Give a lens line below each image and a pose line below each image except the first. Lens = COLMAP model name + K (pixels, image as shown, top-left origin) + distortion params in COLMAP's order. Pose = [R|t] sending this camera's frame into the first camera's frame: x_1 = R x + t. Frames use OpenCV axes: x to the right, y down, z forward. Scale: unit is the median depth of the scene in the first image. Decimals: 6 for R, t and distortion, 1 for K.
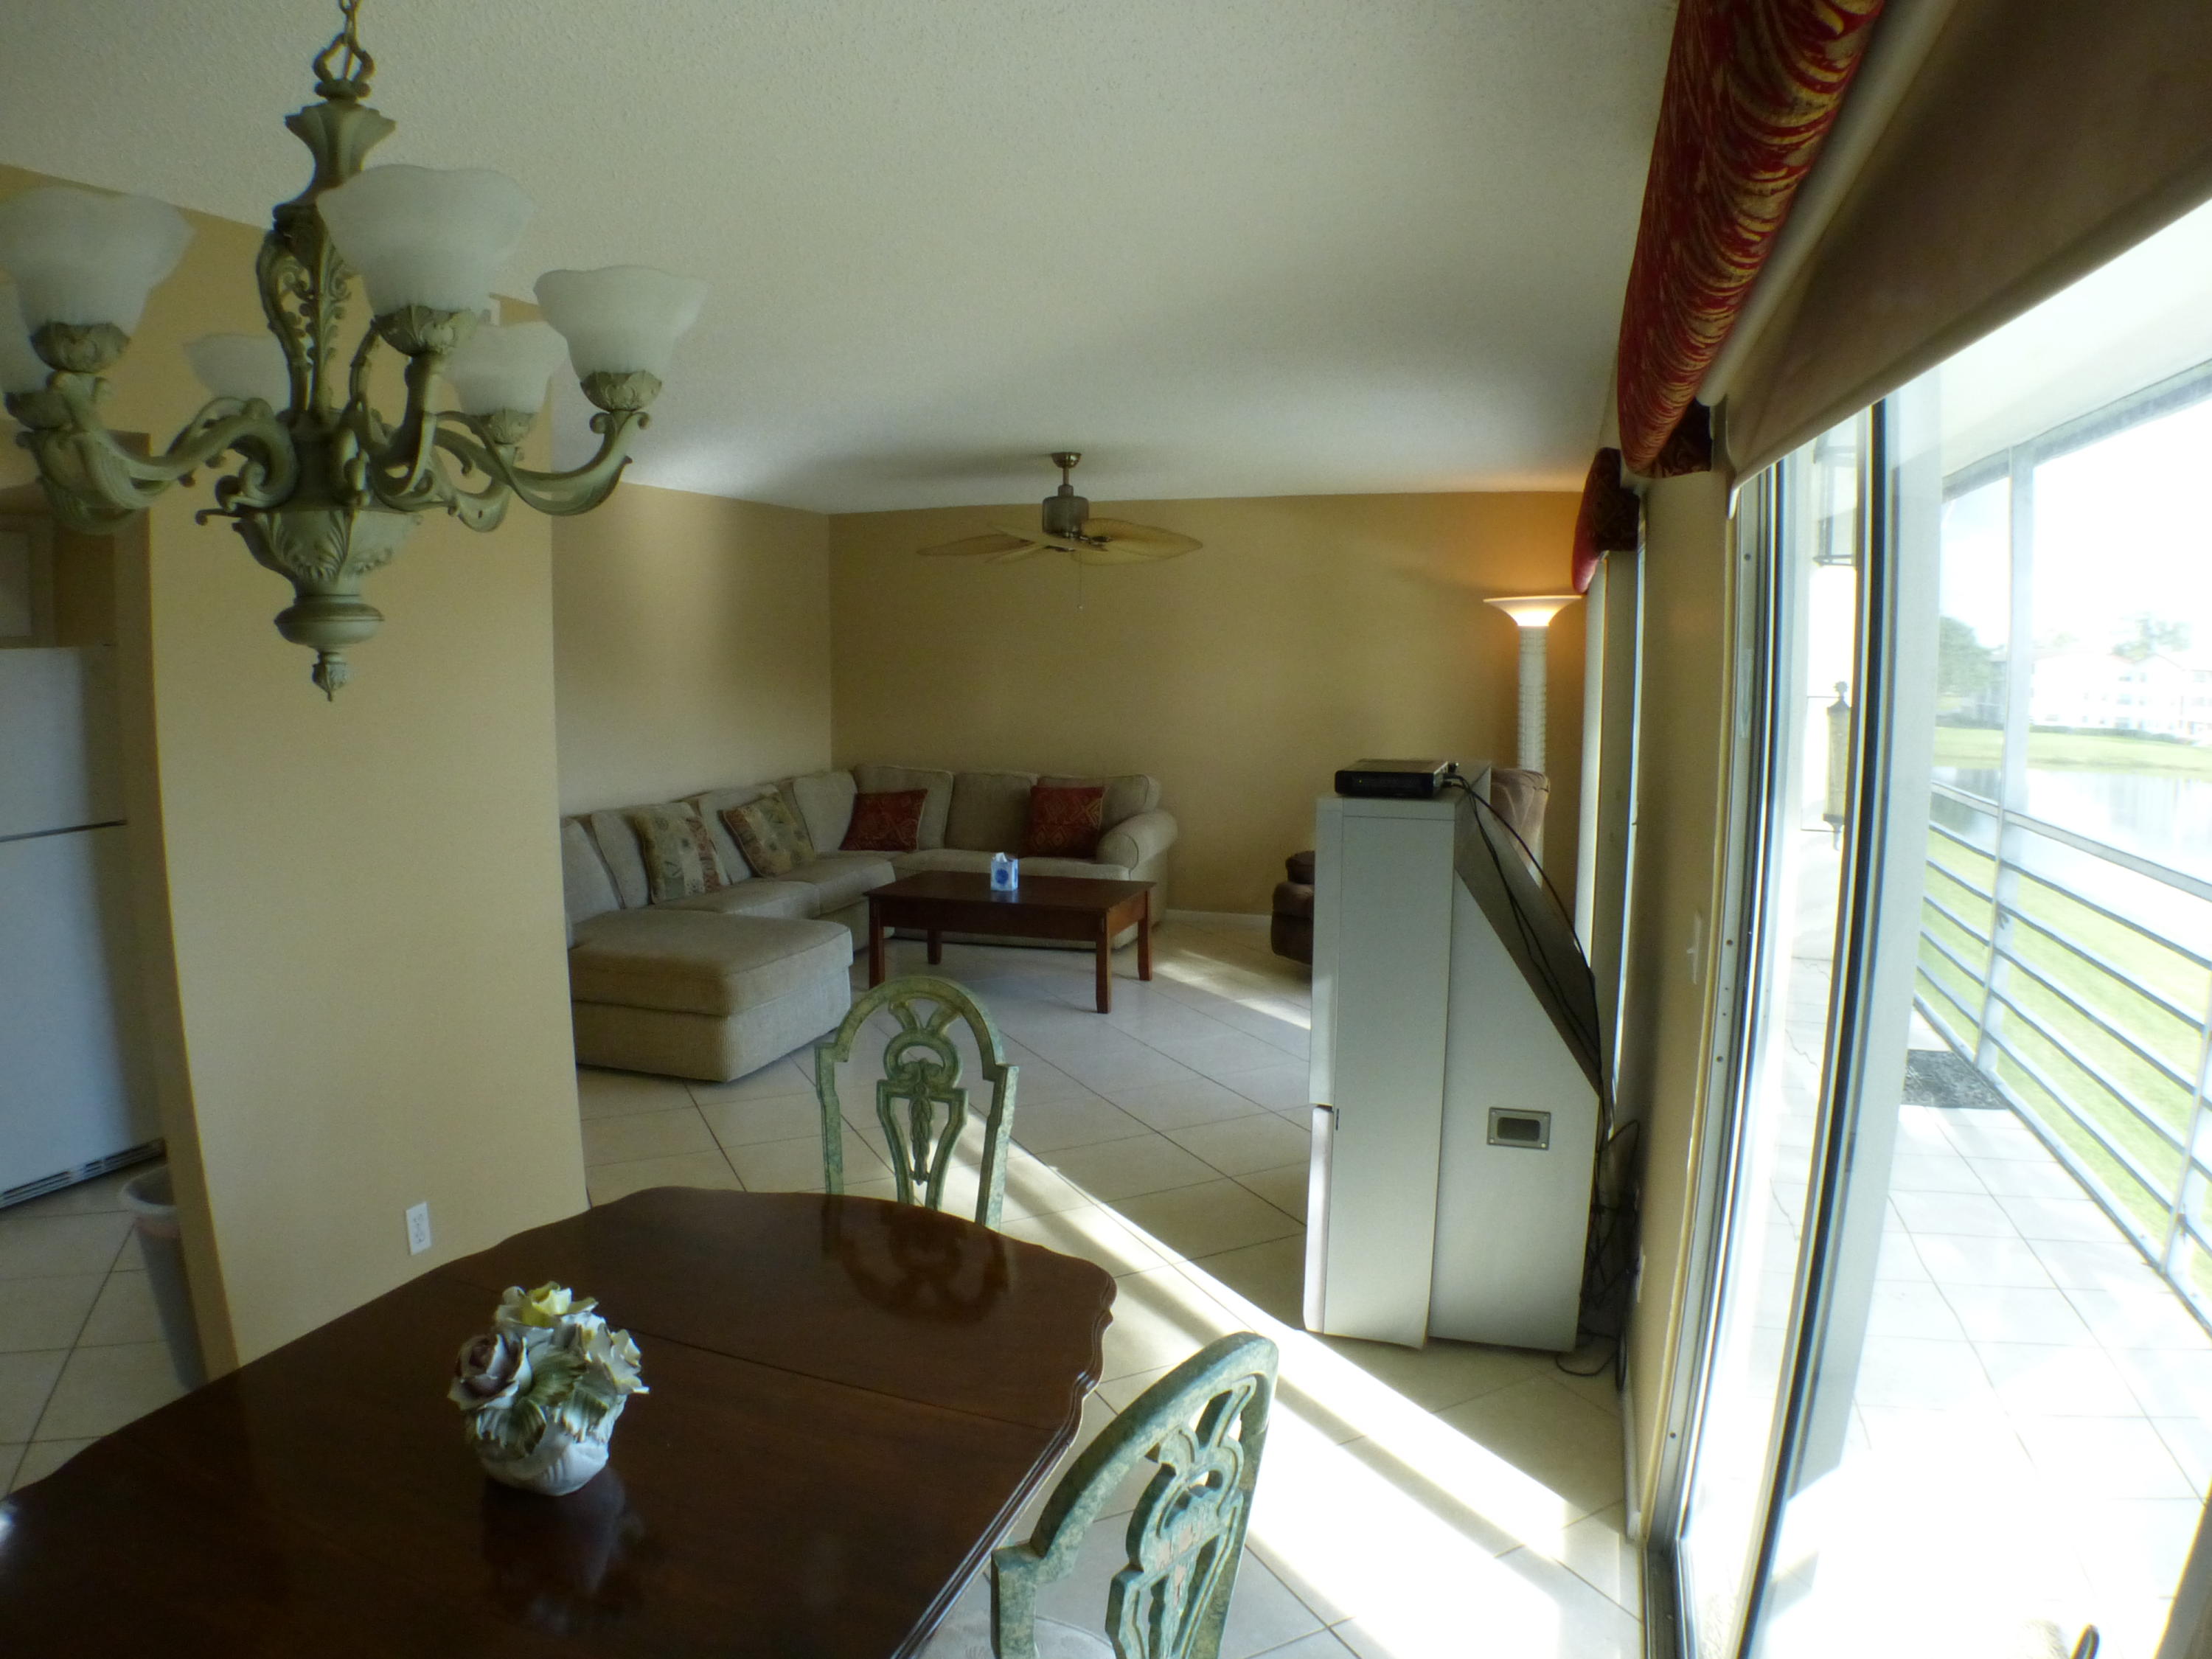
lens RADIAL K [[1357.3, 0, 1106.0], [0, 1357.3, 829.5], [0, 0, 1]] dist [-0.212270, 0.045115]
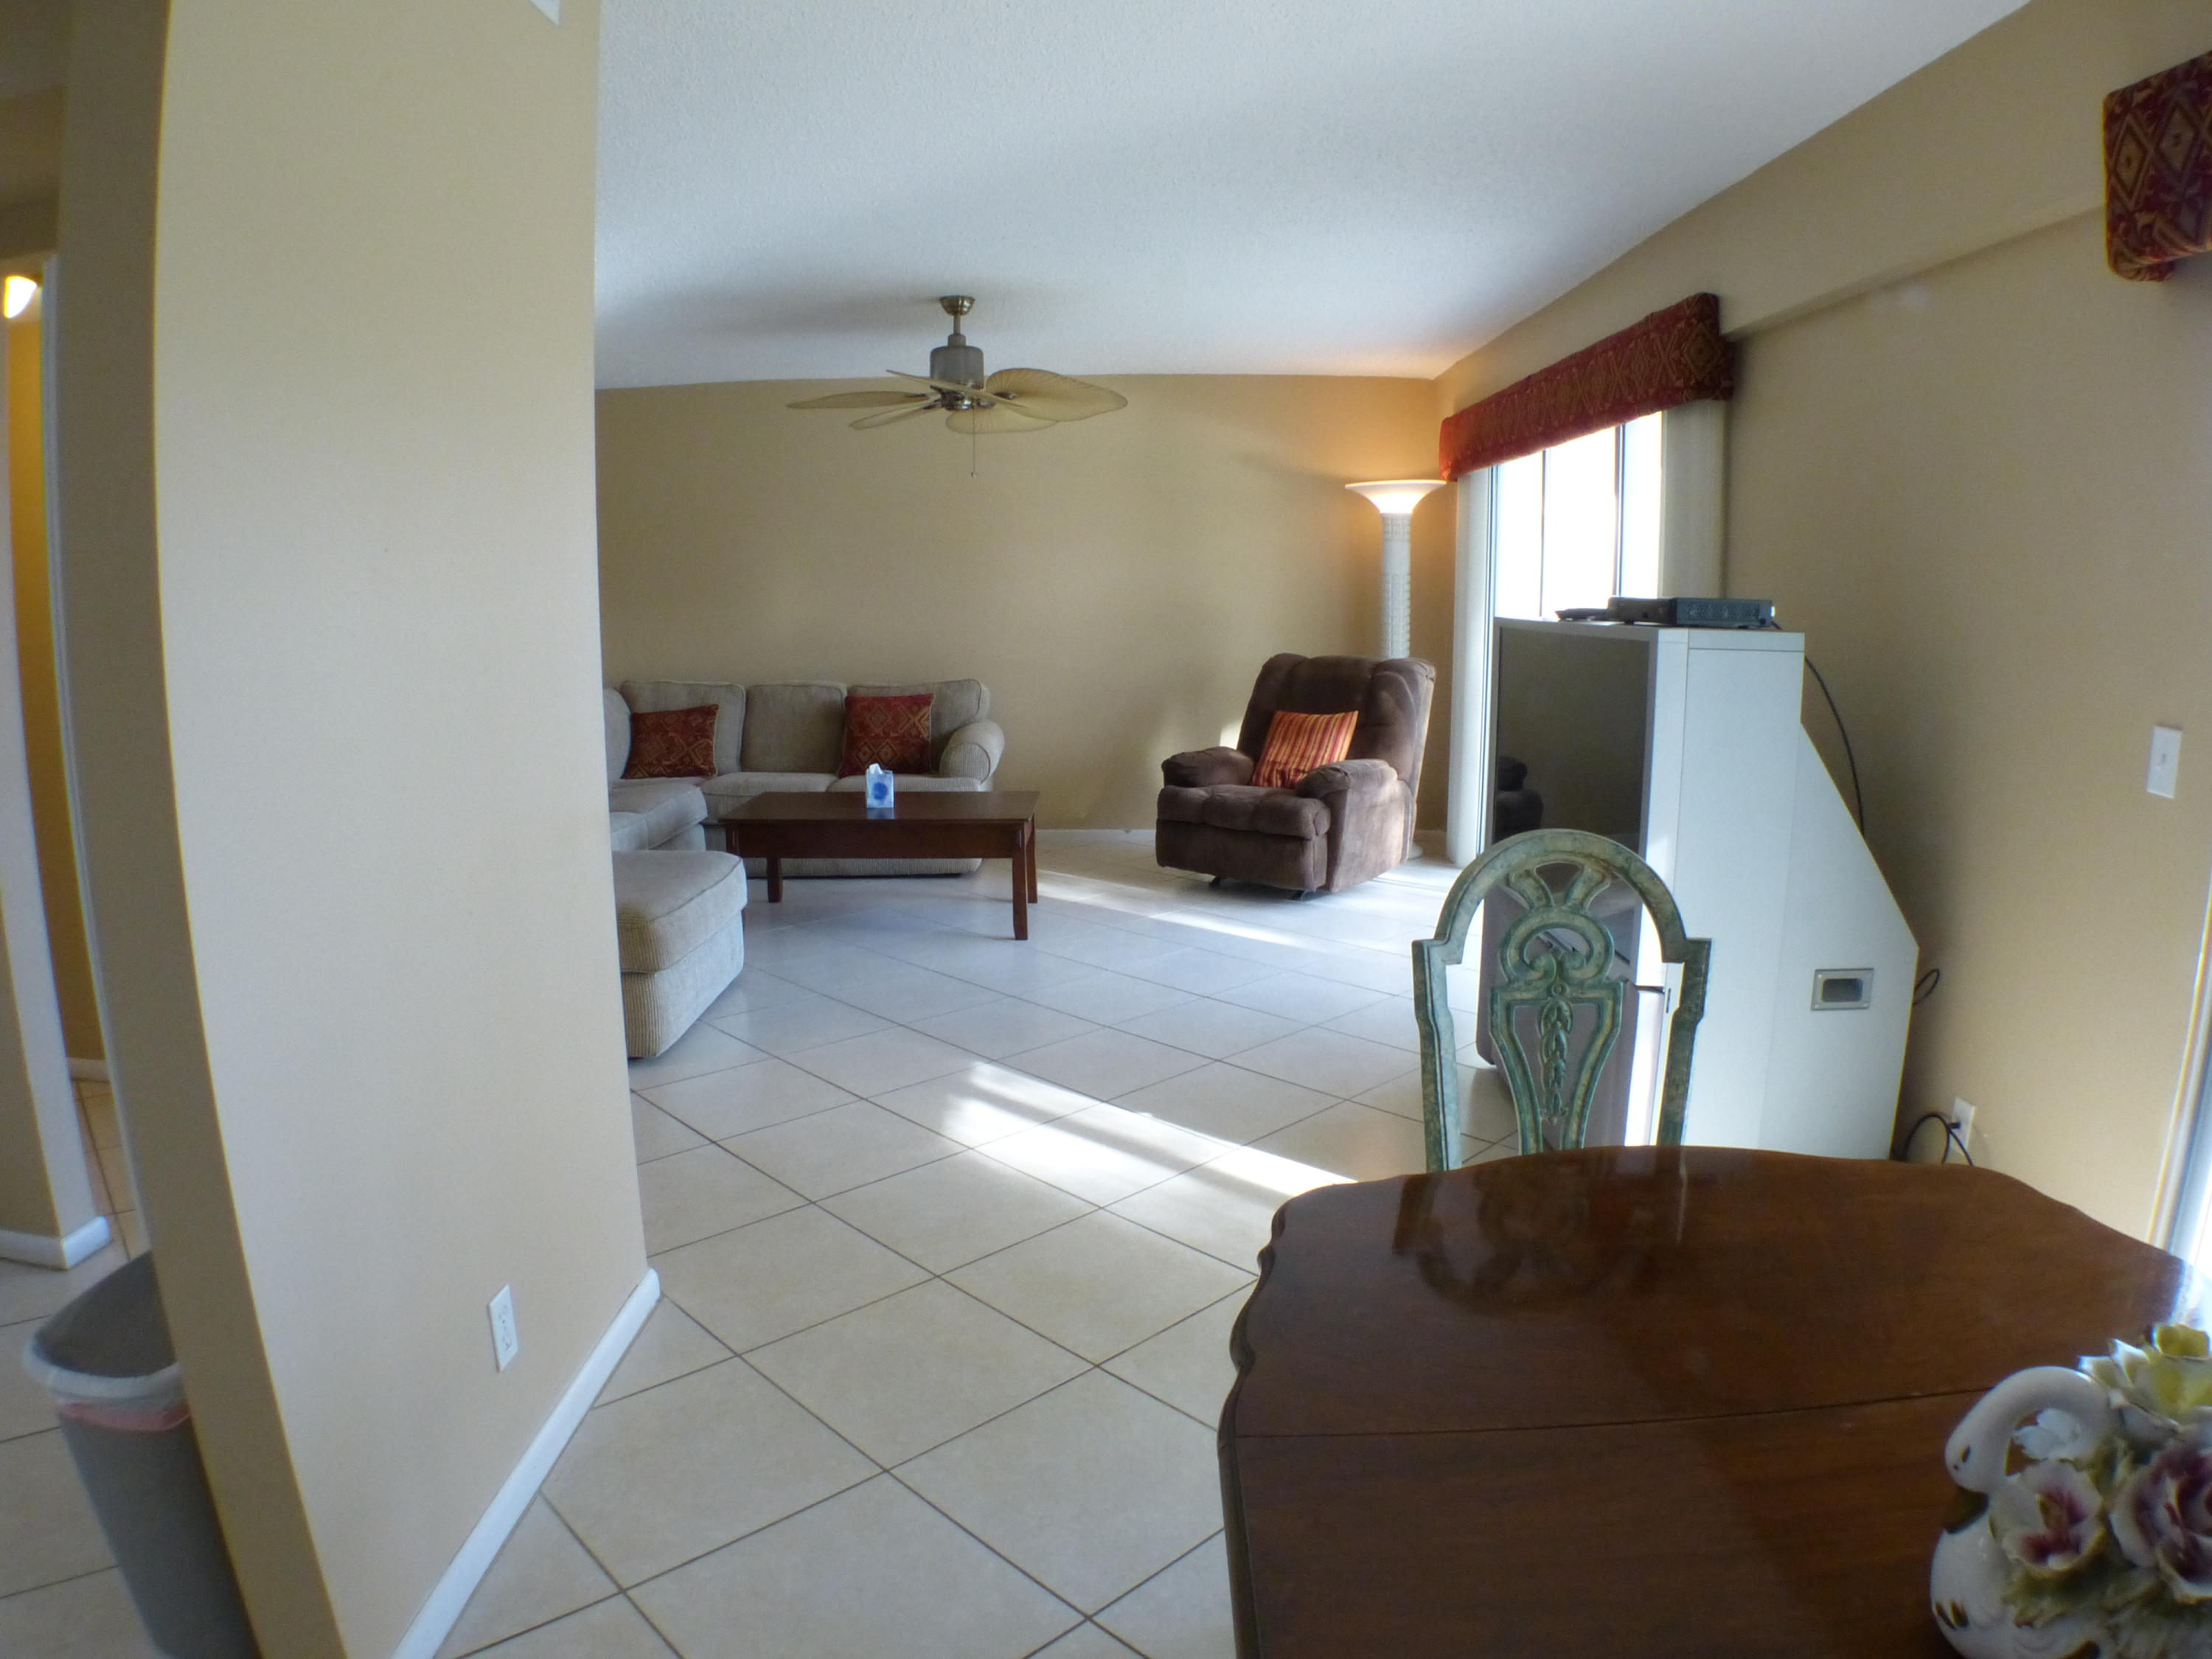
lens RADIAL K [[1357.3, 0, 1106.0], [0, 1357.3, 829.5], [0, 0, 1]] dist [-0.212270, 0.045115]
pose [[0.950579, -0.053450, 0.305846, -0.187766], [0.040416, 0.997991, 0.048796, 0.021209], [-0.307840, -0.034024, 0.950830, 0.133845]]
